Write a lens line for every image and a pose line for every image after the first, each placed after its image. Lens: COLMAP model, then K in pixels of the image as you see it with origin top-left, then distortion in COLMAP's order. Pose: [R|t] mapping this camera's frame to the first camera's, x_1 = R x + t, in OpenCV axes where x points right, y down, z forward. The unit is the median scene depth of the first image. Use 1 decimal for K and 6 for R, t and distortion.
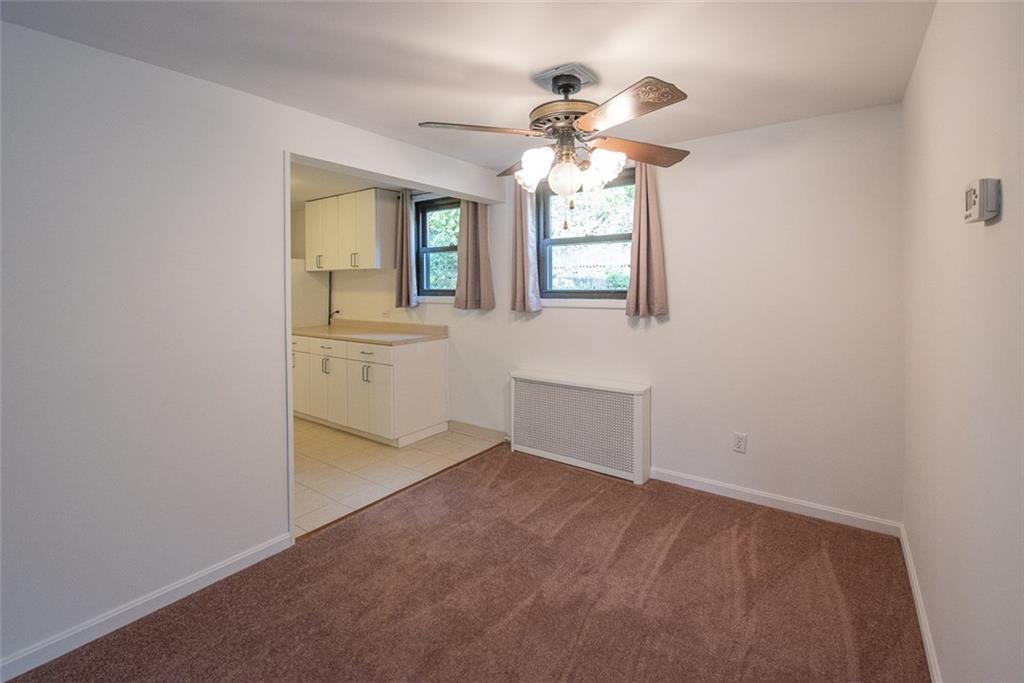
lens RADIAL K [[456.3, 0, 524.8], [0, 456.3, 286.7], [0, 0, 1]] dist [-0.002590, -0.000035]
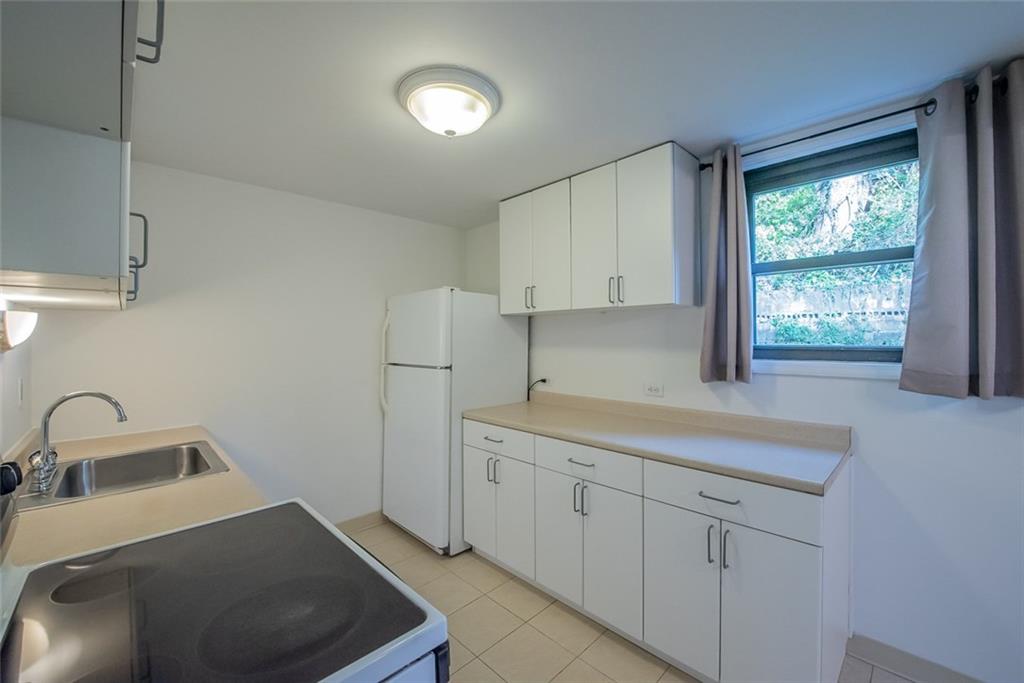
lens RADIAL K [[424.7, 0, 517.7], [0, 424.7, 337.9], [0, 0, 1]] dist [-0.019085, -0.001673]
pose [[0.981317, 0.002161, -0.192386, -0.363711], [-0.003459, 0.999973, -0.006412, 0.000901], [0.192367, 0.006958, 0.981298, 0.468381]]
